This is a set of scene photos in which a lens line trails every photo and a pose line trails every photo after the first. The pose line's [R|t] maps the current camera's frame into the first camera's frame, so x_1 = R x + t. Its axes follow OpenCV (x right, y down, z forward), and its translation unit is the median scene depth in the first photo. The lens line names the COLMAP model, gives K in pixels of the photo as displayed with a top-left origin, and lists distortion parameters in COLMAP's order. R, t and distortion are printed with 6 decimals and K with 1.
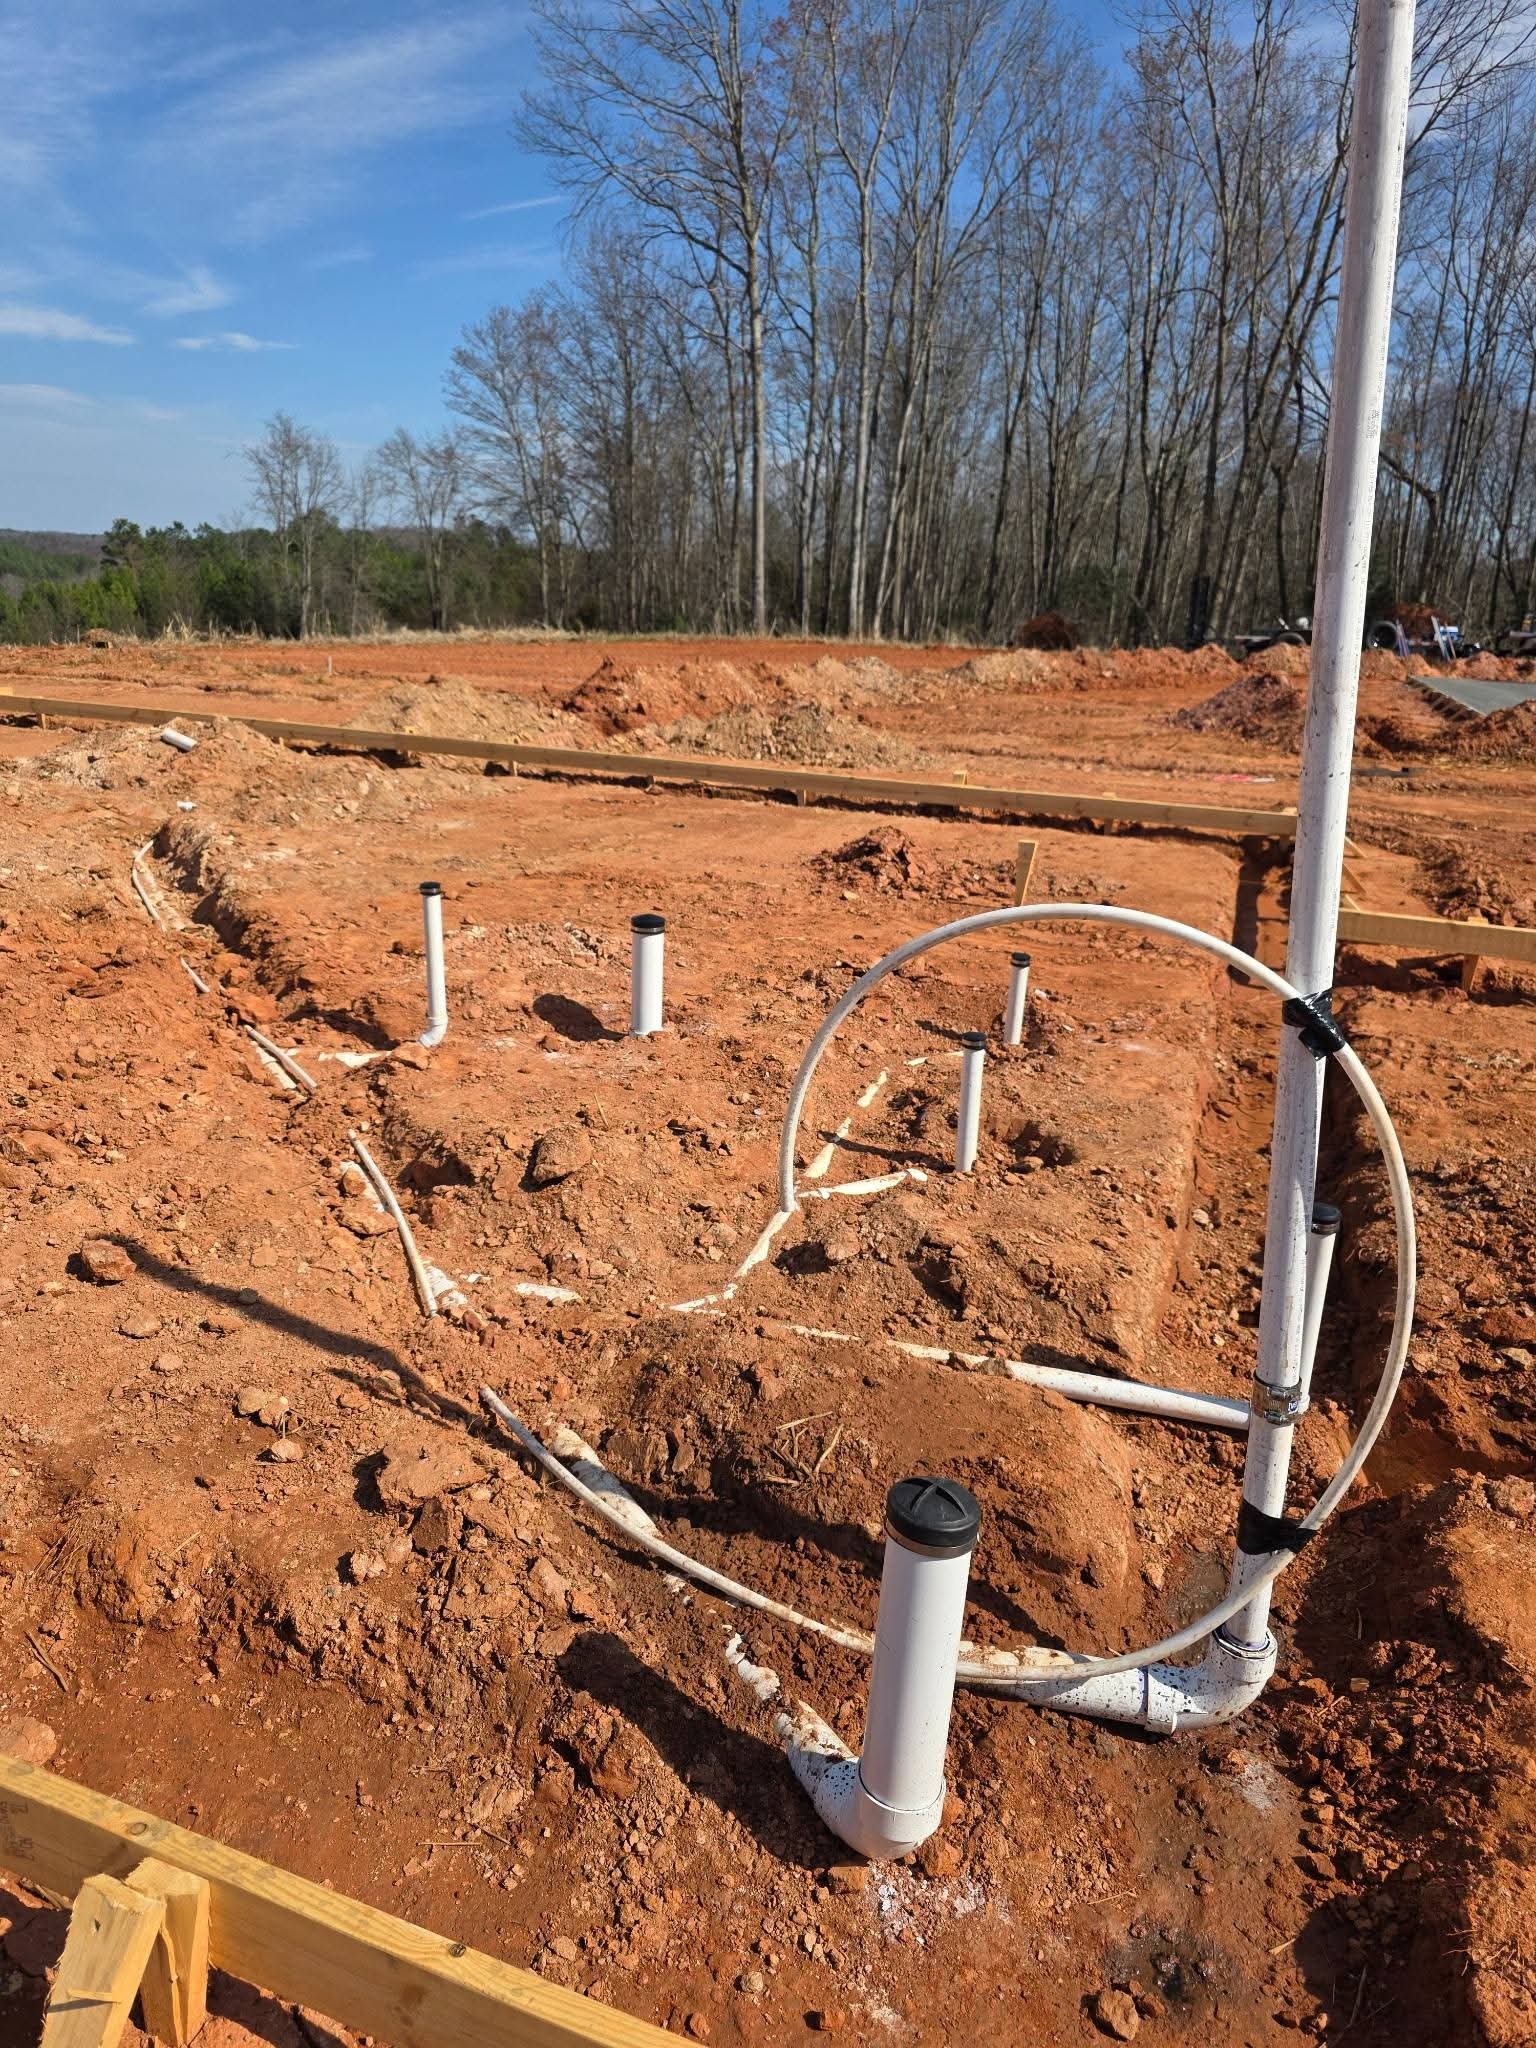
lens RADIAL K [[1395.4, 0, 768.0], [0, 1395.4, 1024.0], [0, 0, 1]] dist [0.040892, -0.001418]
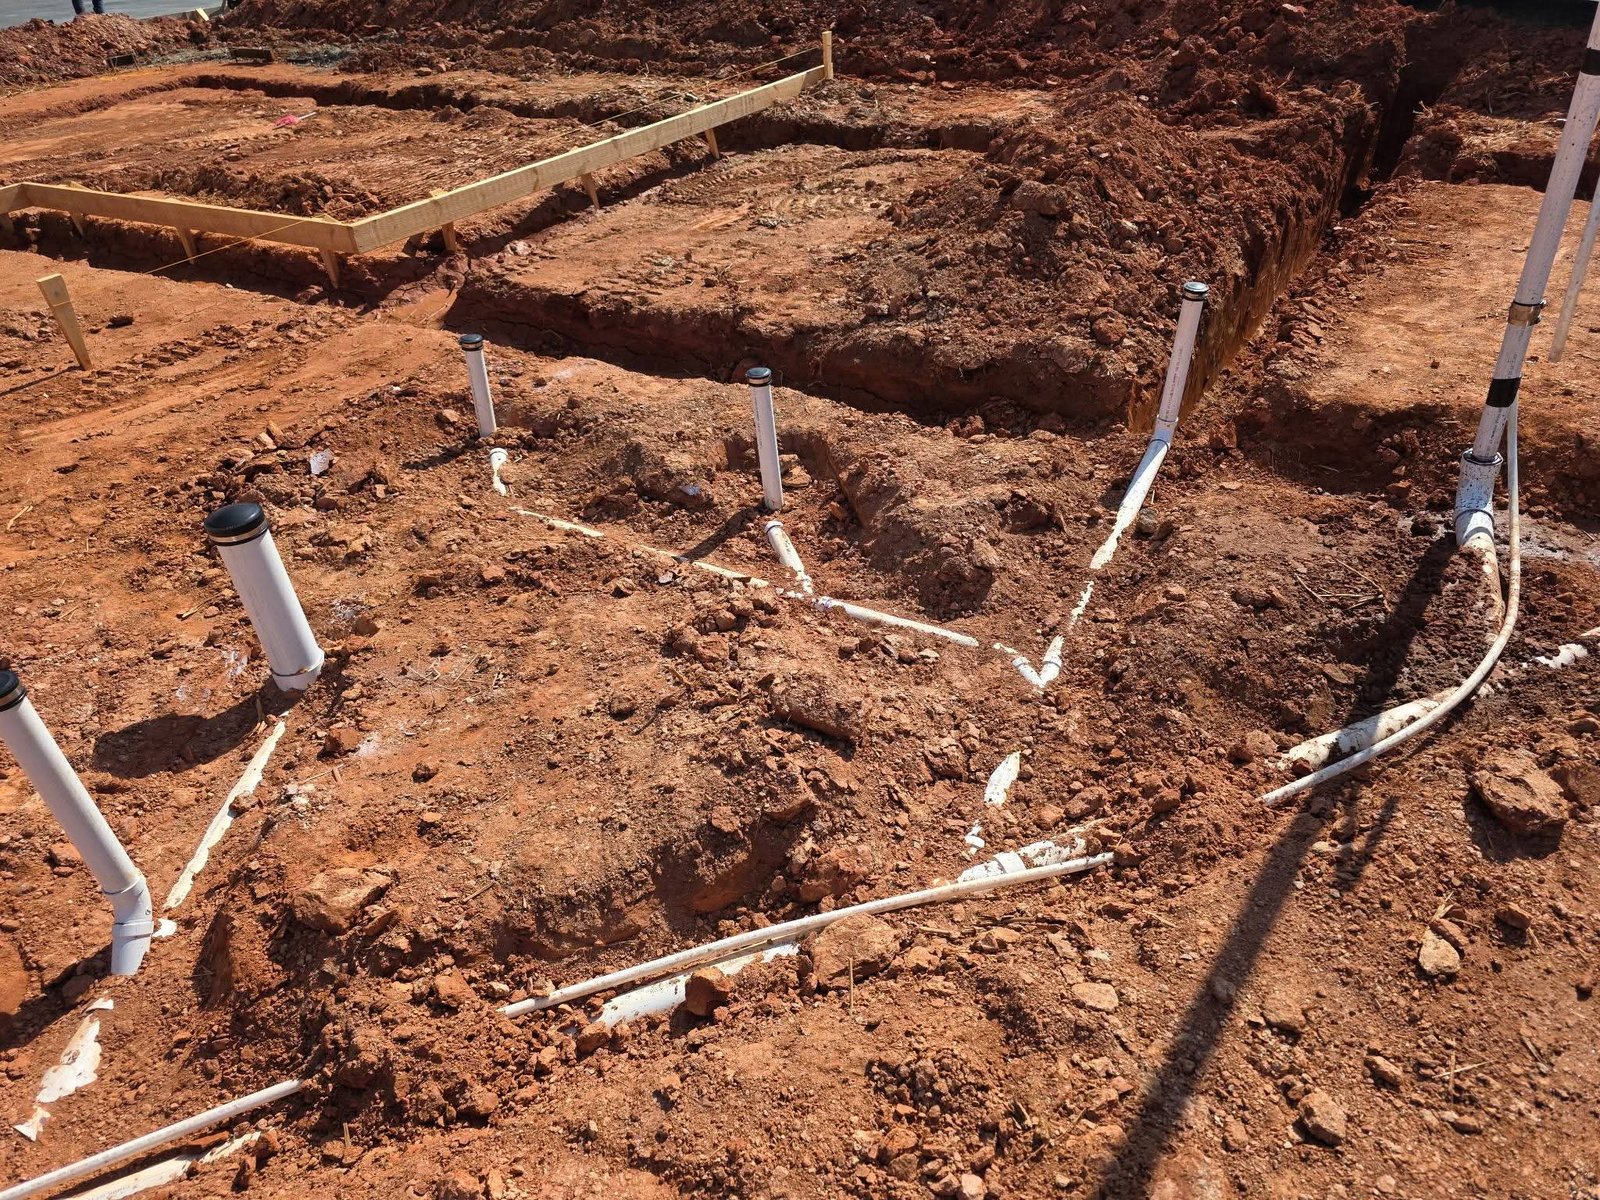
lens RADIAL K [[1090.2, 0, 800.0], [0, 1090.2, 600.0], [0, 0, 1]] dist [0.040892, -0.001418]
pose [[0.165244, -0.593357, 0.787796, -0.577147], [0.365011, 0.778851, 0.510057, -0.260558], [-0.916221, 0.203271, 0.345282, 0.752998]]
